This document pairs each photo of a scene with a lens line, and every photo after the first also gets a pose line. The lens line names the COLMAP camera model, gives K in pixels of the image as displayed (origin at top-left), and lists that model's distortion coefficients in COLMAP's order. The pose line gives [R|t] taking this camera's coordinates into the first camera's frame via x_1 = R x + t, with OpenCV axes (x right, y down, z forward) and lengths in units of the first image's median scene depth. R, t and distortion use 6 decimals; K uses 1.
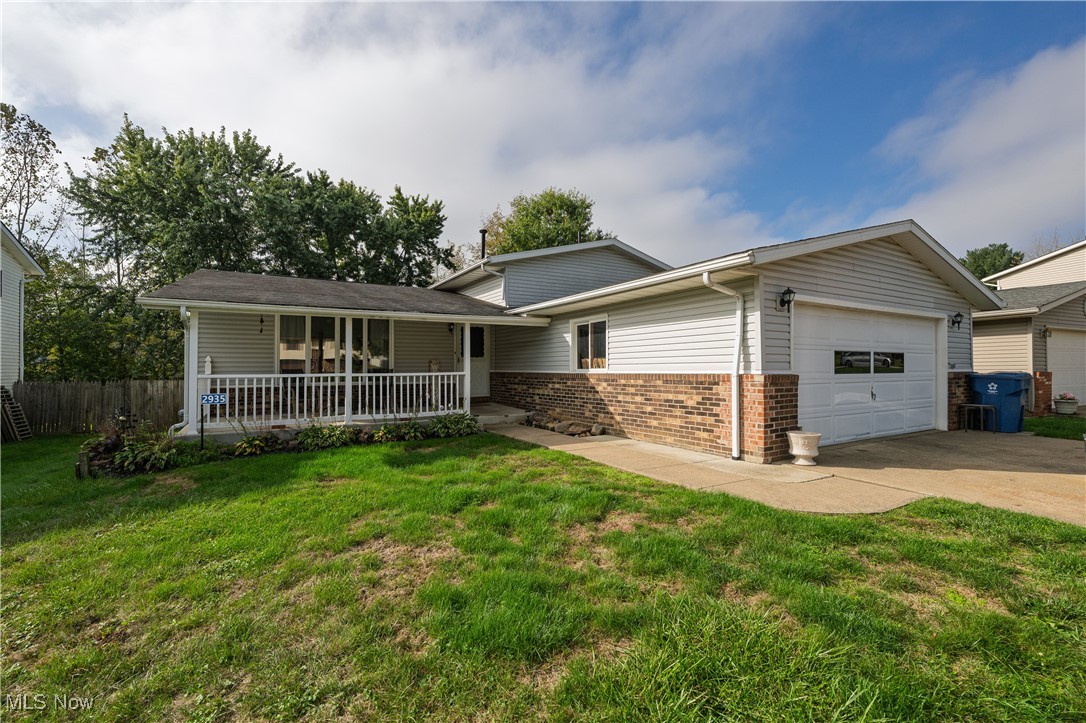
lens RADIAL K [[468.7, 0, 541.9], [0, 468.7, 363.4], [0, 0, 1]] dist [-0.001795, 0.001010]
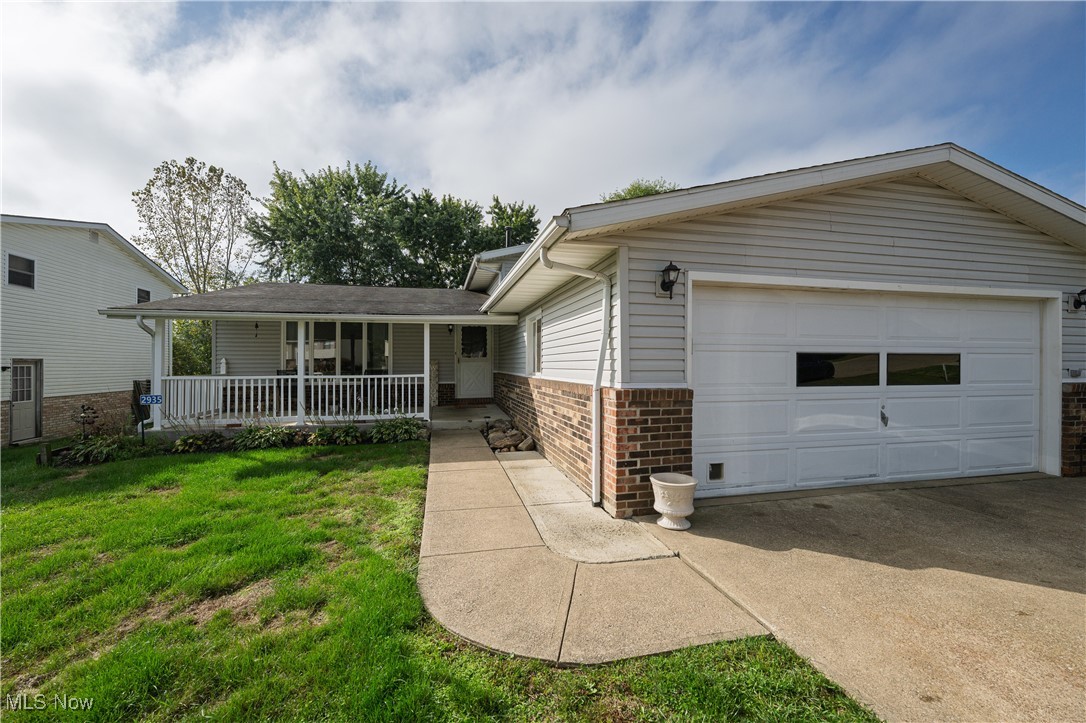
lens RADIAL K [[441.1, 0, 543.8], [0, 441.1, 362.3], [0, 0, 1]] dist [-0.002226, -0.000087]
pose [[0.954975, 0.001452, -0.296684, 0.382401], [0.000969, 0.999967, 0.008013, -0.015082], [0.296686, -0.007940, 0.954942, 0.233020]]
